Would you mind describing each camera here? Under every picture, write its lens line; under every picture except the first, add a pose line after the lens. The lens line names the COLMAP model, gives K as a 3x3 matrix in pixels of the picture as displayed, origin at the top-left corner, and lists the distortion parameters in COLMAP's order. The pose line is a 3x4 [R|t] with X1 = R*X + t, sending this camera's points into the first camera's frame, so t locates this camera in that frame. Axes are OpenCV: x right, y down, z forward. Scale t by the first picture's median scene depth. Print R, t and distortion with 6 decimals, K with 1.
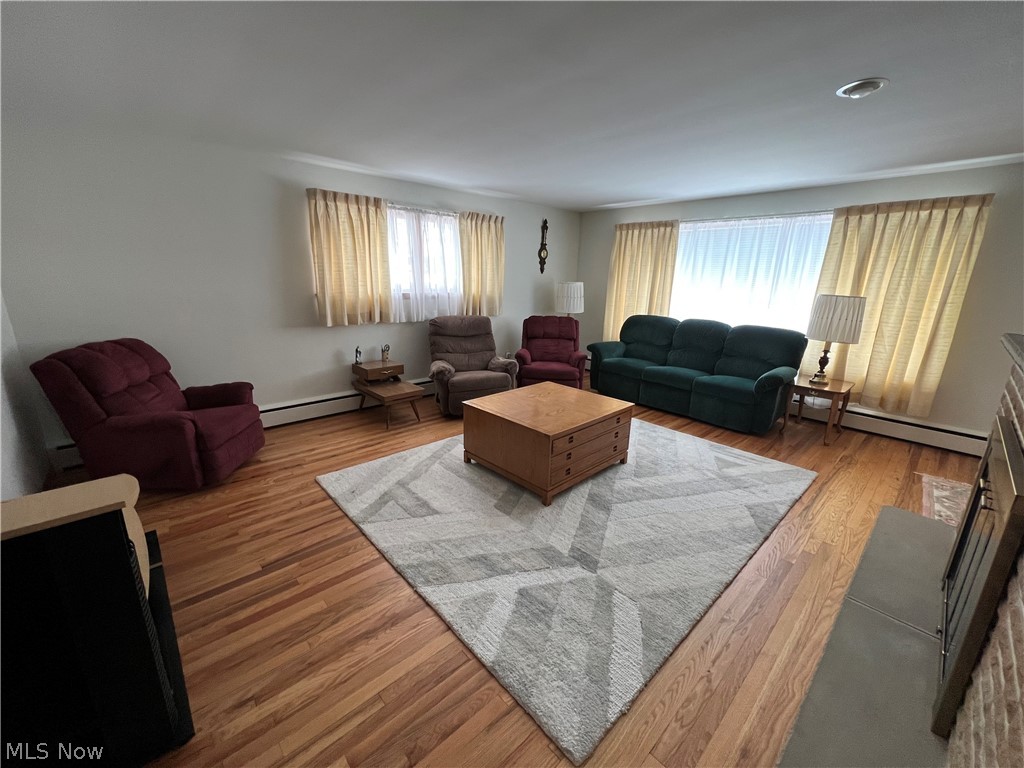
lens RADIAL K [[408.9, 0, 514.1], [0, 408.9, 384.9], [0, 0, 1]] dist [-0.002519, -0.000309]
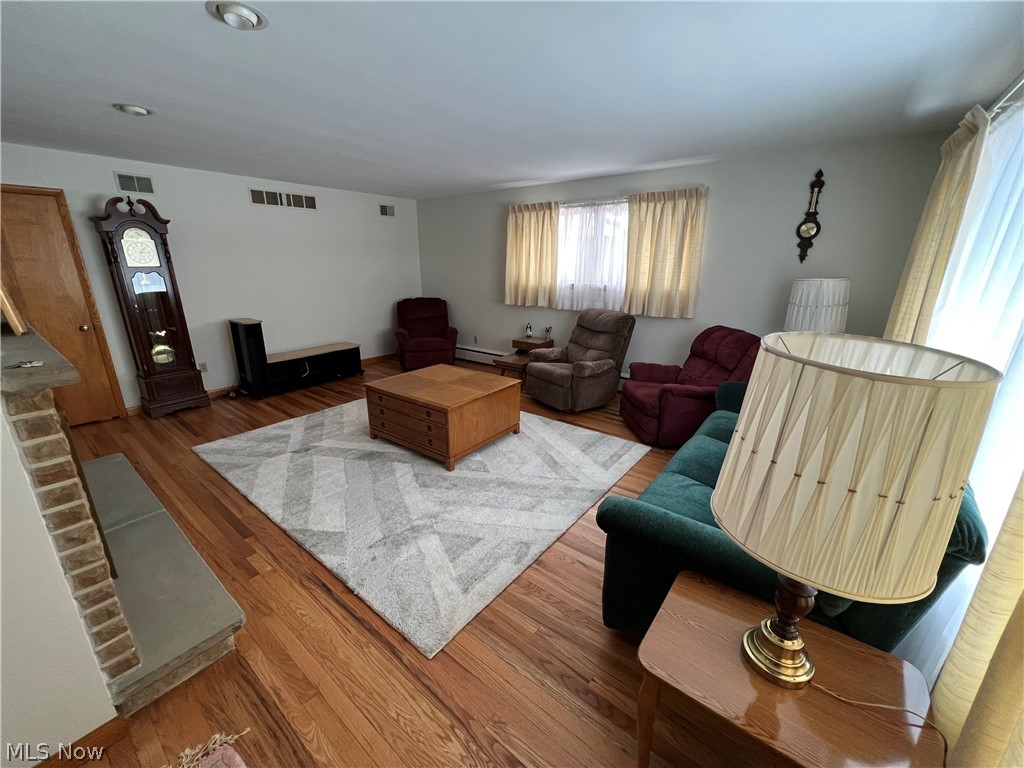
lens RADIAL K [[408.9, 0, 509.3], [0, 408.9, 387.0], [0, 0, 1]] dist [-0.002519, -0.000309]
pose [[0.155464, 0.272837, -0.949416, 1.040829], [-0.253266, 0.939986, 0.228655, -0.215991], [0.954823, 0.204907, 0.215235, 0.829669]]
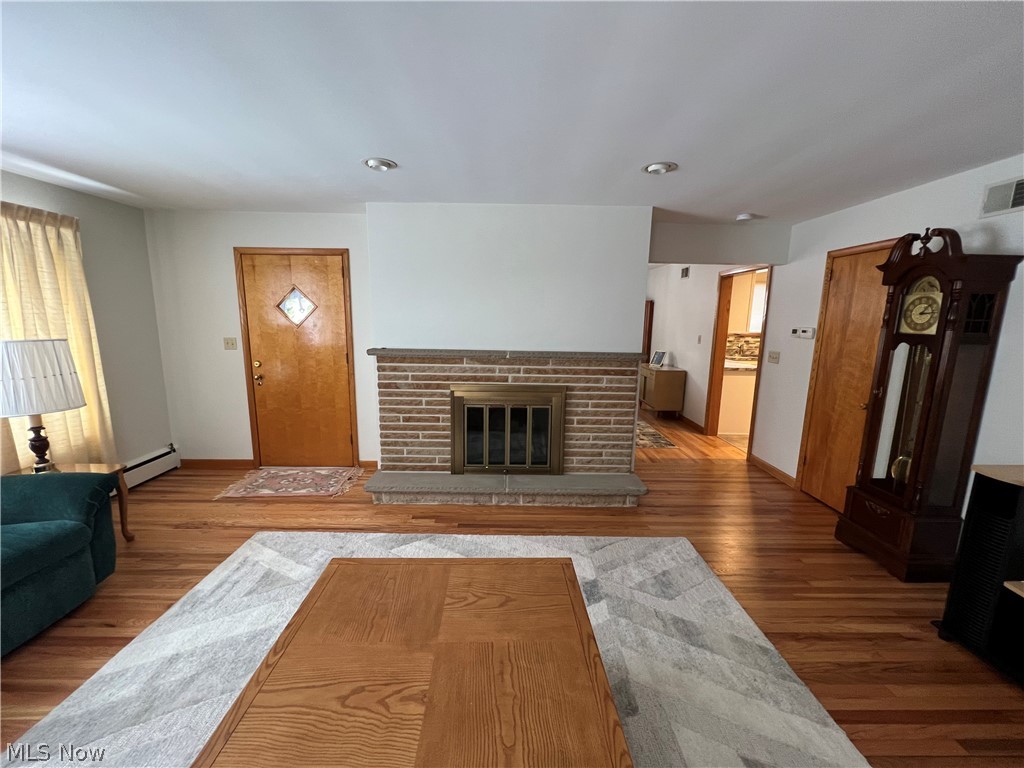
lens RADIAL K [[408.9, 0, 511.4], [0, 408.9, 381.3], [0, 0, 1]] dist [-0.002519, -0.000309]
pose [[-0.736420, -0.141958, 0.661463, -0.178445], [0.143798, 0.922550, 0.358083, -0.292581], [-0.661065, 0.358817, -0.658972, 0.997214]]
